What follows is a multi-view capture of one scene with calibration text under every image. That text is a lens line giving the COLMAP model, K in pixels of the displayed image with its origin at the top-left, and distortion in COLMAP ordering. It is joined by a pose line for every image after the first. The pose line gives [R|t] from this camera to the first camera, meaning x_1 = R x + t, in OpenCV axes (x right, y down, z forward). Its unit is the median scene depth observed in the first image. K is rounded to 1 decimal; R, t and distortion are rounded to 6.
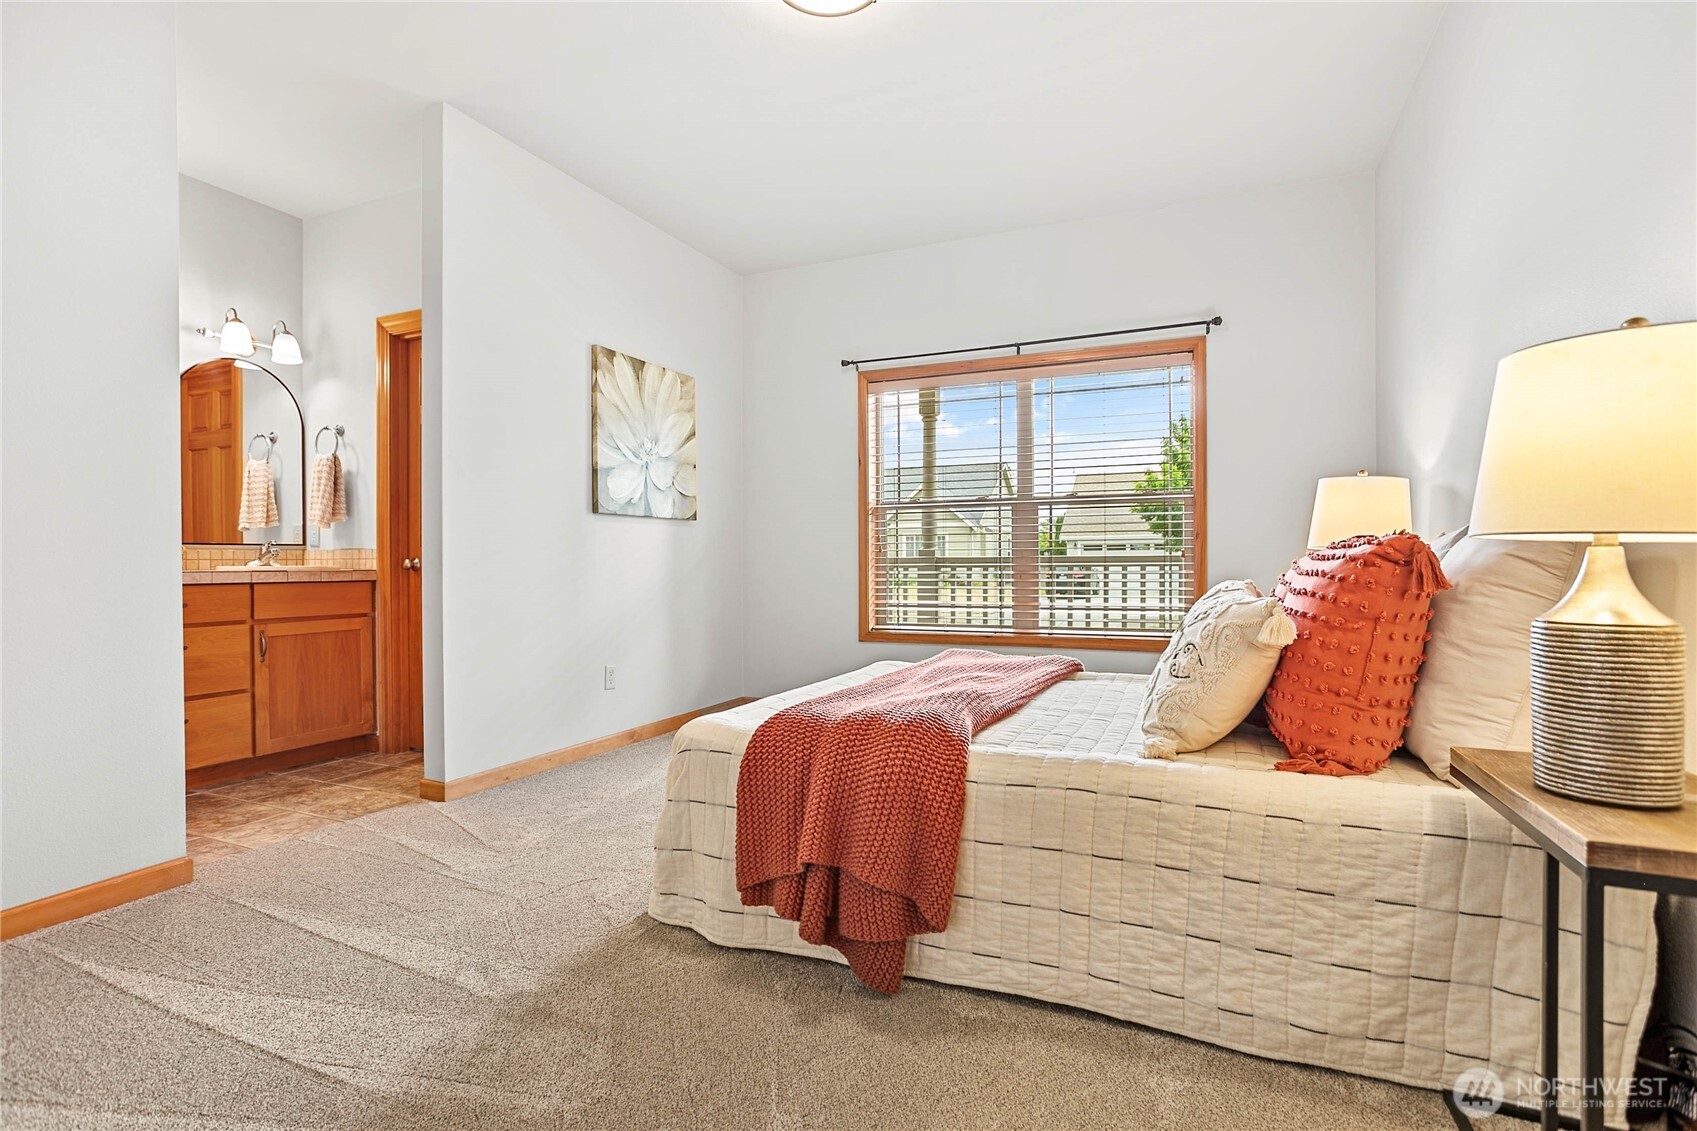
lens RADIAL K [[817.8, 0, 853.0], [0, 817.8, 565.2], [0, 0, 1]] dist [-0.050140, 0.021749]
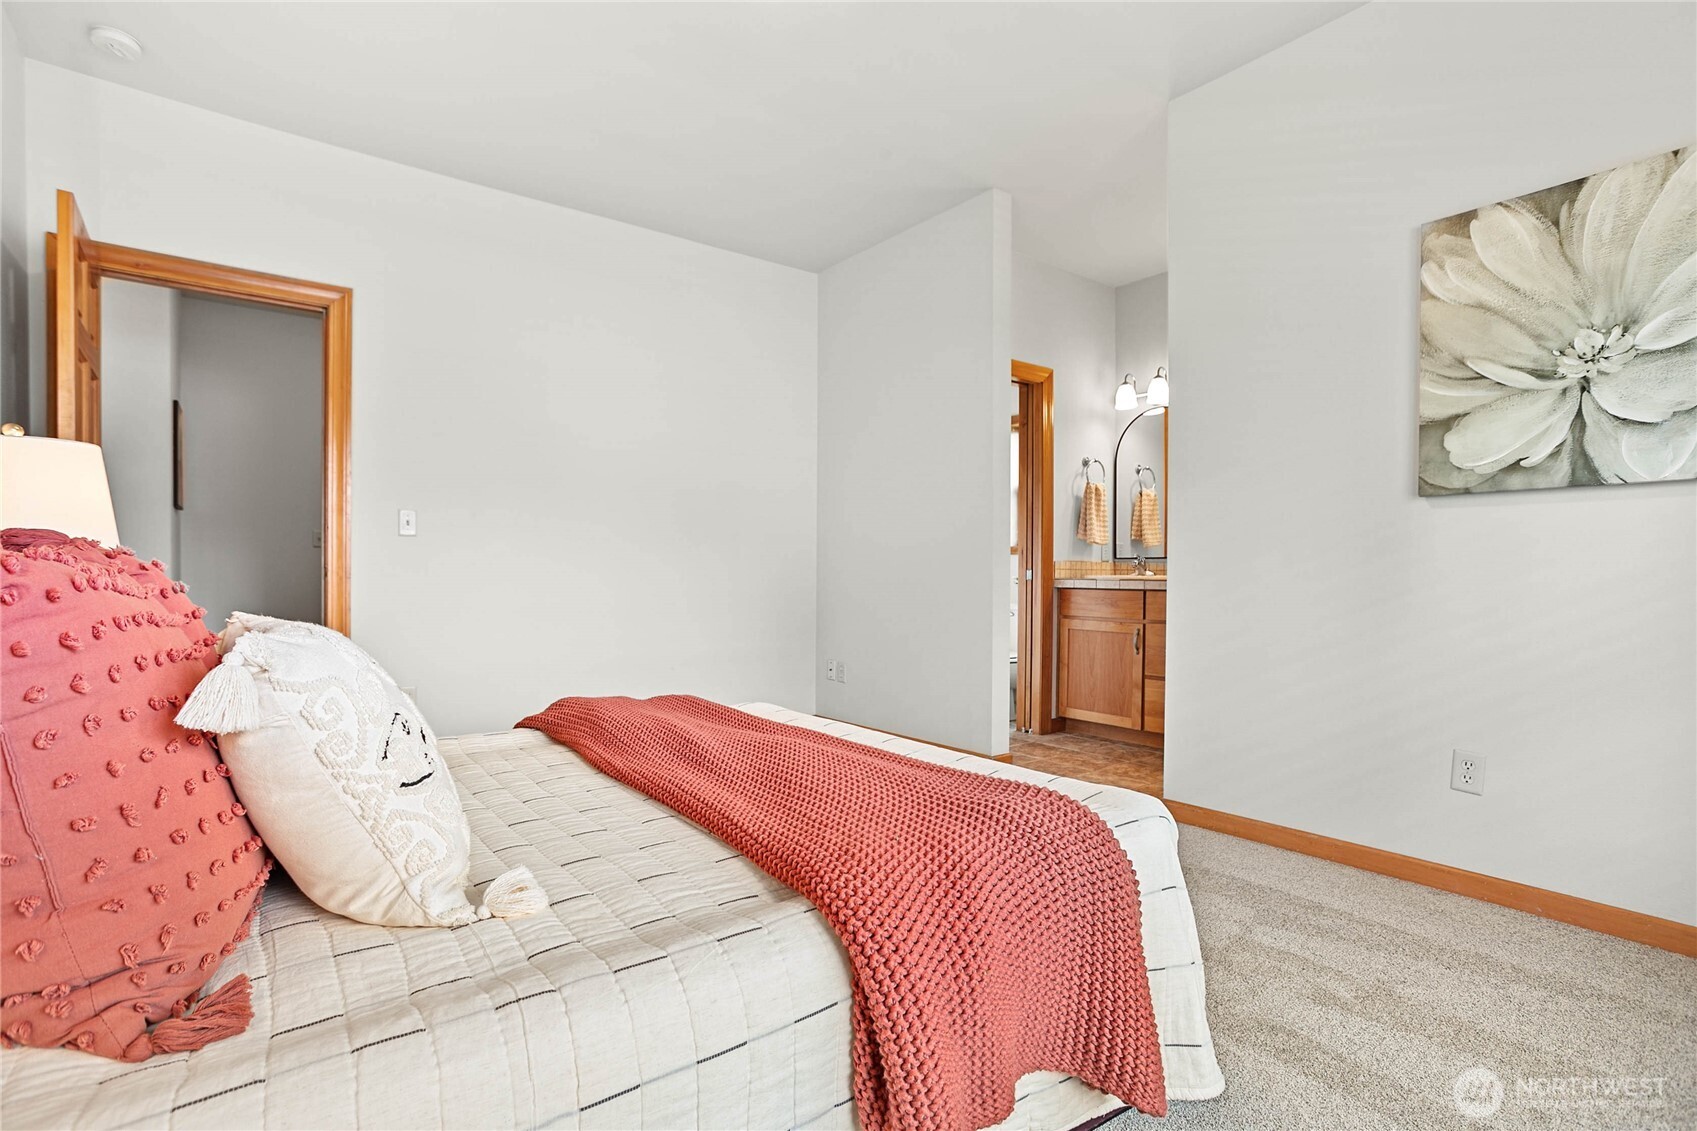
lens RADIAL K [[817.8, 0, 851.5], [0, 817.8, 569.5], [0, 0, 1]] dist [-0.050140, 0.021749]
pose [[-0.477866, 0.006703, -0.878407, 0.411709], [0.003457, 0.999977, 0.005750, -0.012803], [0.878426, -0.000289, -0.477878, 0.868073]]
